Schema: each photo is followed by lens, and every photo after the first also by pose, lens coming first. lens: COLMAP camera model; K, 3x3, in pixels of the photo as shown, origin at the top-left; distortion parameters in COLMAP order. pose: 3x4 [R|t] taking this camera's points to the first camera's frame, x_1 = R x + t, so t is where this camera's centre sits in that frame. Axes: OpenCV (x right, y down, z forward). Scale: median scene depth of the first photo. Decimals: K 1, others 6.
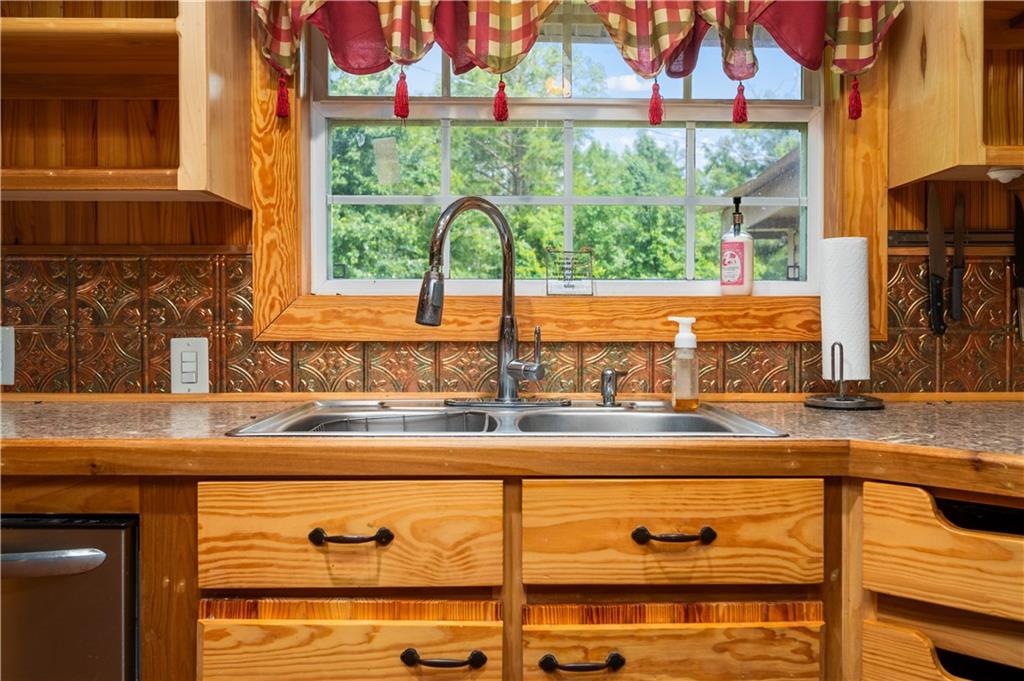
lens RADIAL K [[882.4, 0, 512.0], [0, 882.4, 337.8], [0, 0, 1]] dist [-0.010634, -0.003536]
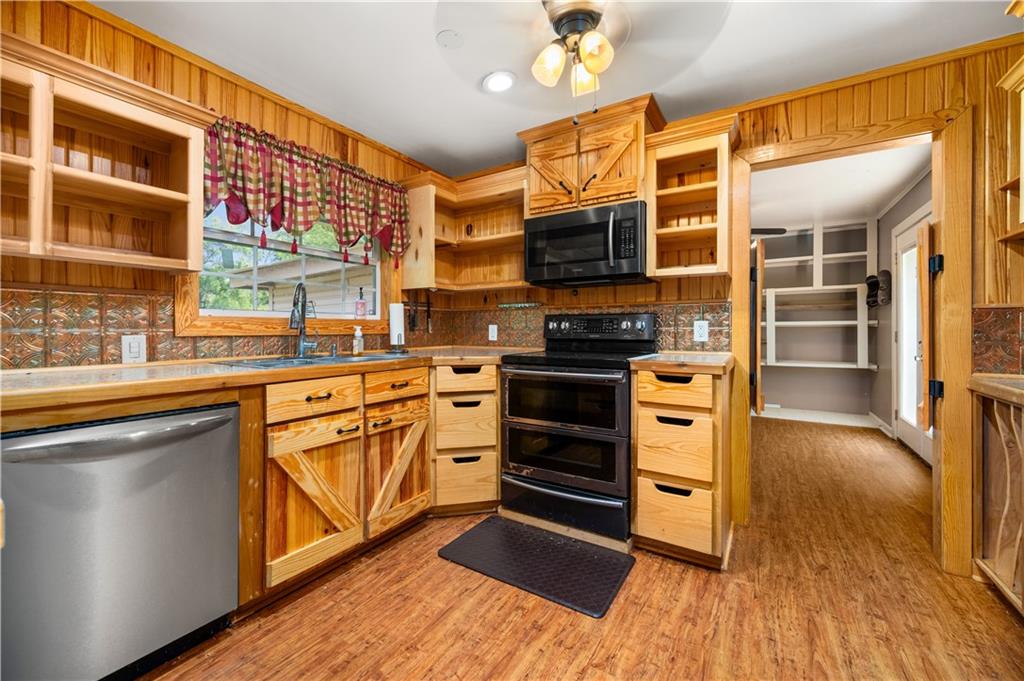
lens RADIAL K [[410.2, 0, 511.7], [0, 410.2, 331.9], [0, 0, 1]] dist [0.000340, -0.000004]
pose [[0.546138, -0.007386, 0.837663, -0.801819], [0.012918, 0.999916, 0.000395, 0.003580], [-0.837596, 0.010605, 0.546188, -0.279447]]
